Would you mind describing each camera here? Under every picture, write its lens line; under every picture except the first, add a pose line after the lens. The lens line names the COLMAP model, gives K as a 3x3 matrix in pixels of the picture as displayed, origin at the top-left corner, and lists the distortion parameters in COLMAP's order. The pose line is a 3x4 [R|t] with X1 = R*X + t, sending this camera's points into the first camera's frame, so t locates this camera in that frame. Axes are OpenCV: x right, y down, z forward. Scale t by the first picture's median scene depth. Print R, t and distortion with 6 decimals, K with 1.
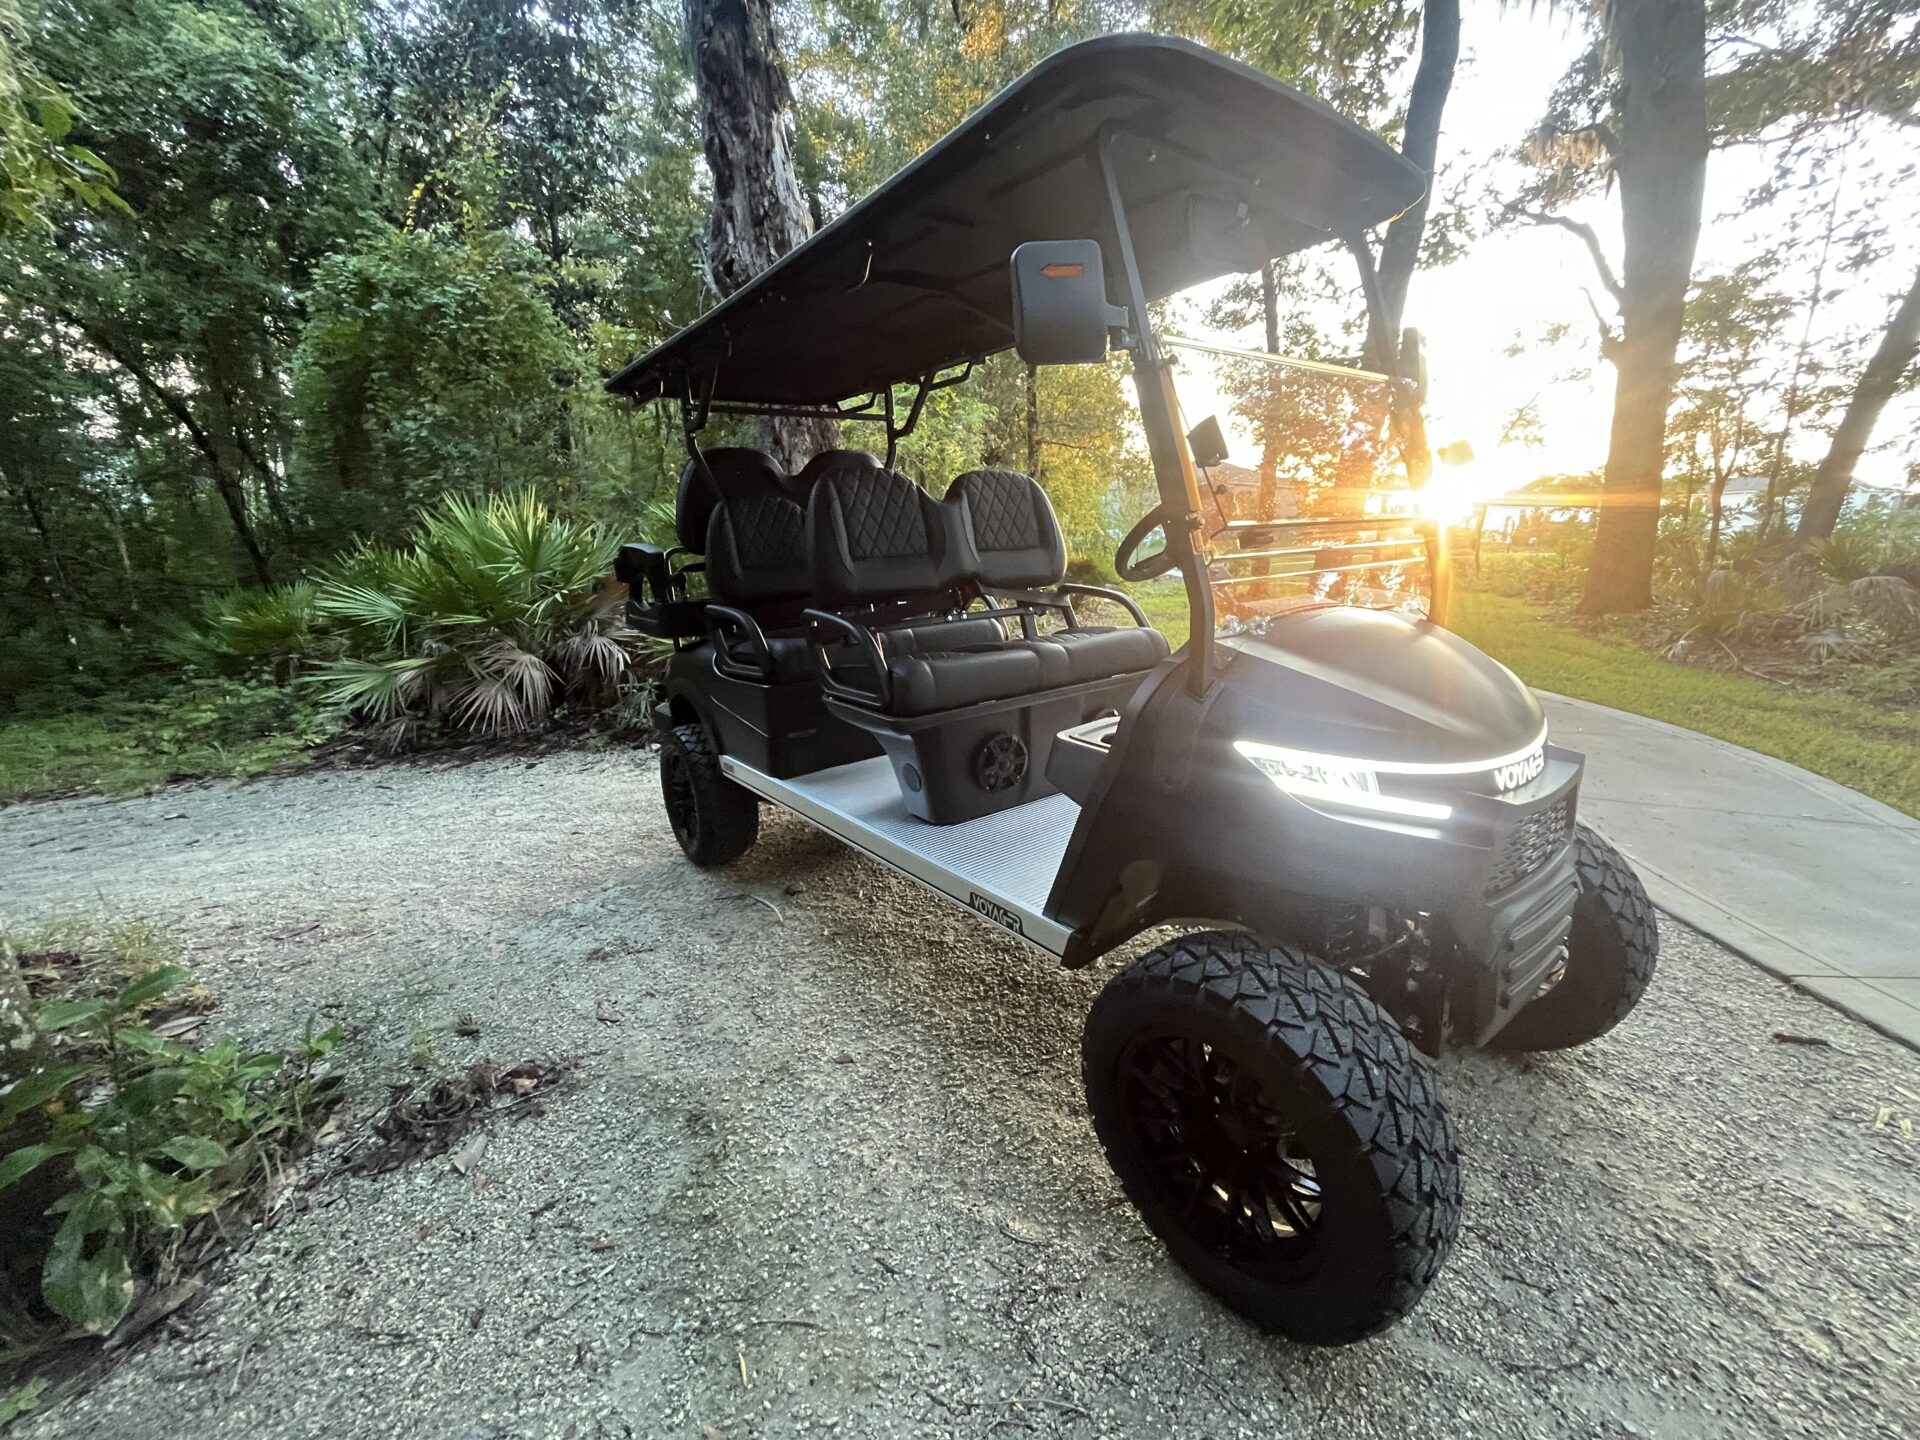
lens RADIAL K [[772.0, 0, 959.5], [0, 772.0, 721.9], [0, 0, 1]] dist [-0.002963, -0.000446]
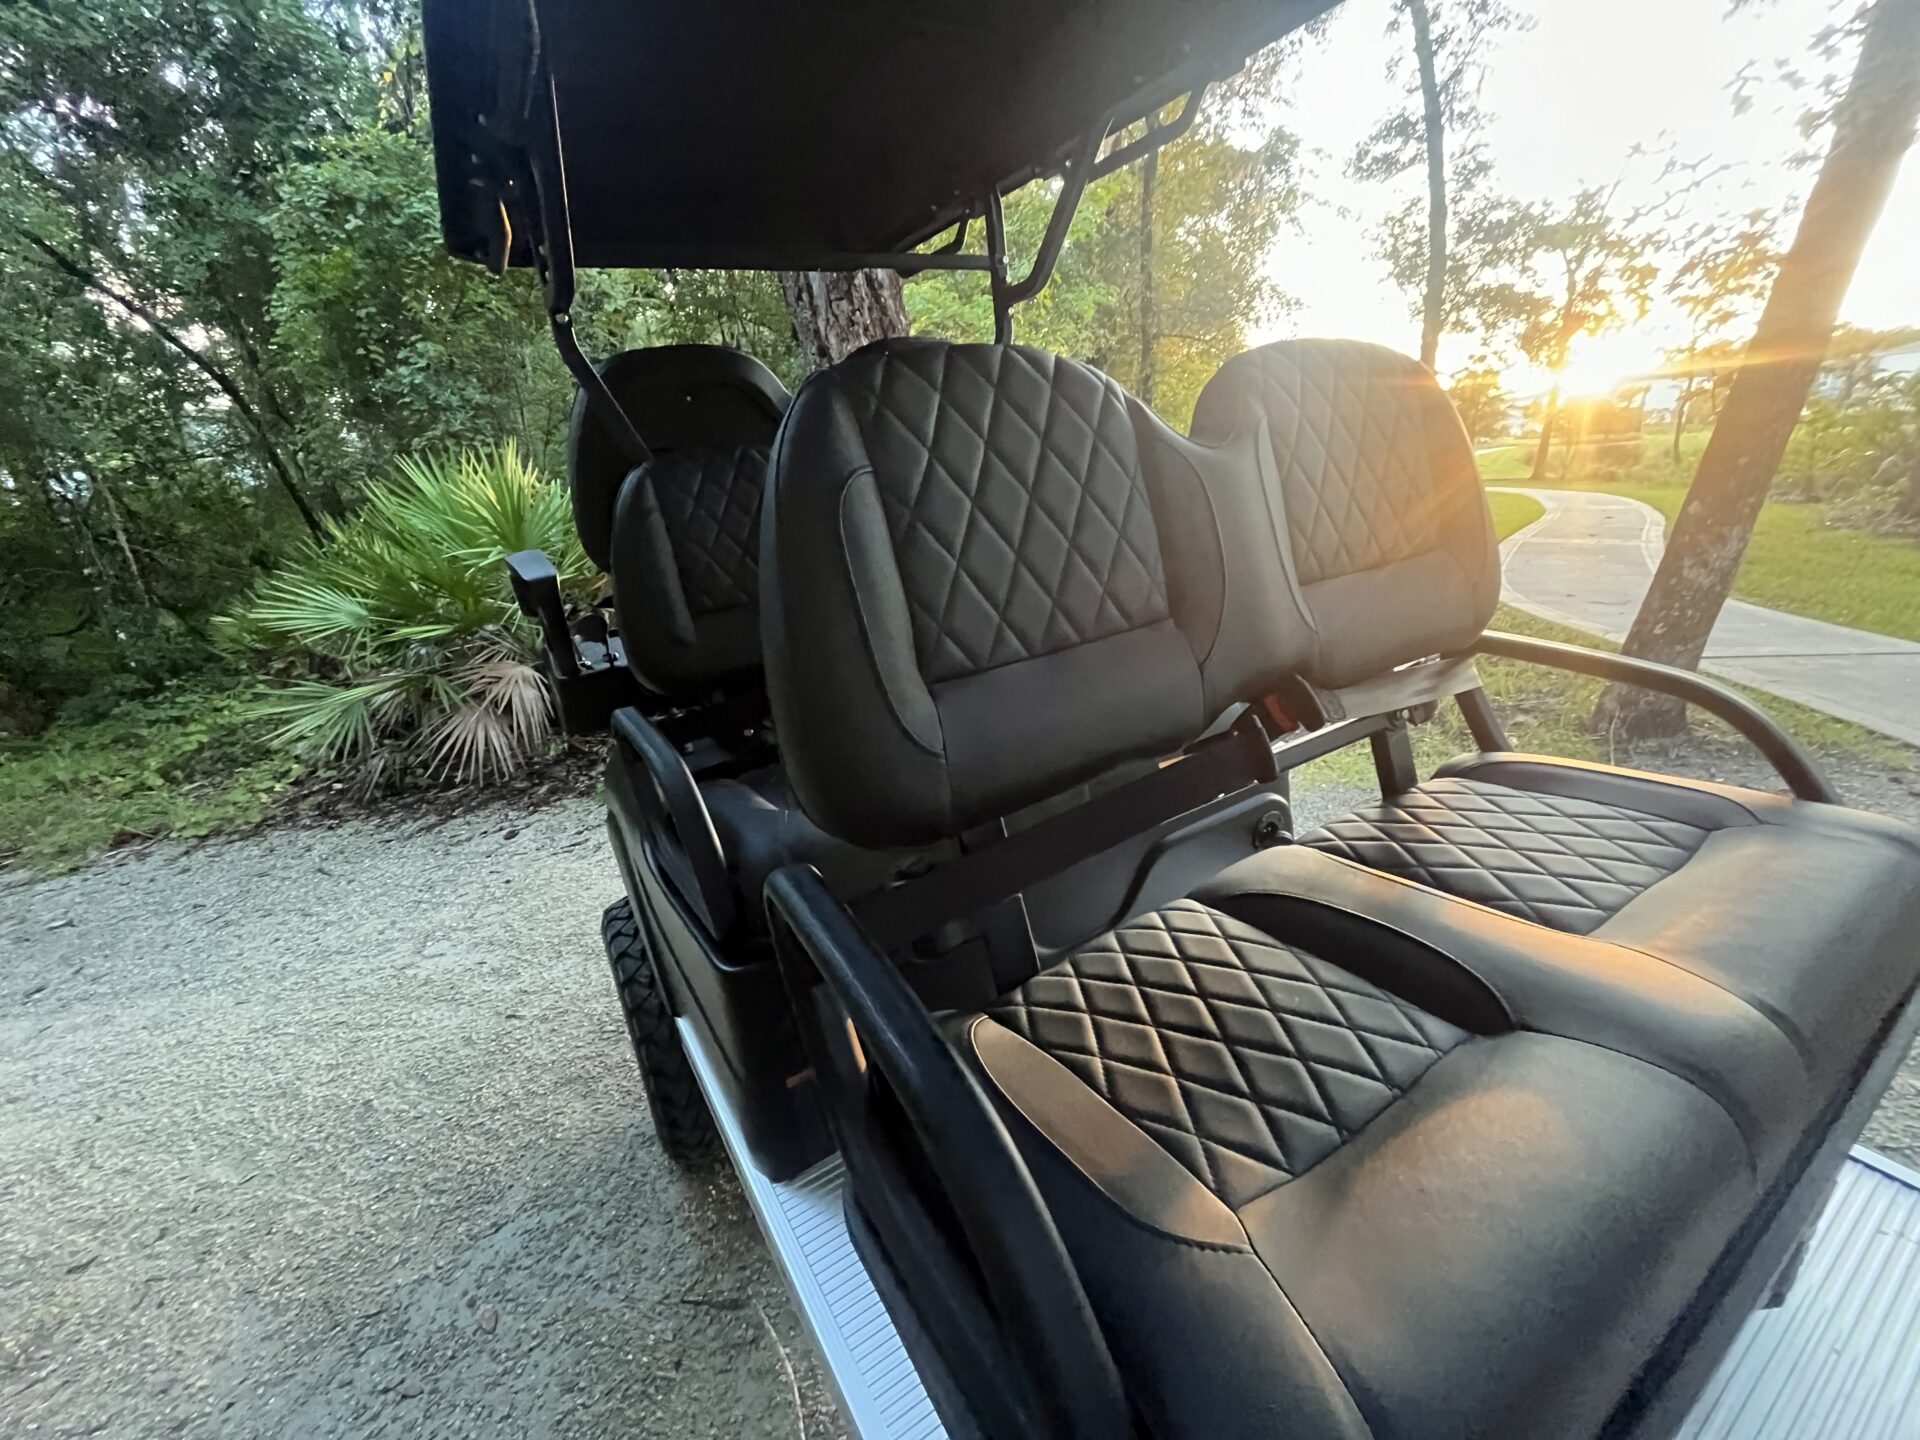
lens RADIAL K [[772.0, 0, 960.5], [0, 772.0, 719.5], [0, 0, 1]] dist [-0.002963, -0.000446]
pose [[0.992993, -0.024849, -0.115528, -0.035221], [0.035395, 0.995299, 0.090155, -0.080202], [0.112745, -0.093613, 0.989204, 0.262231]]
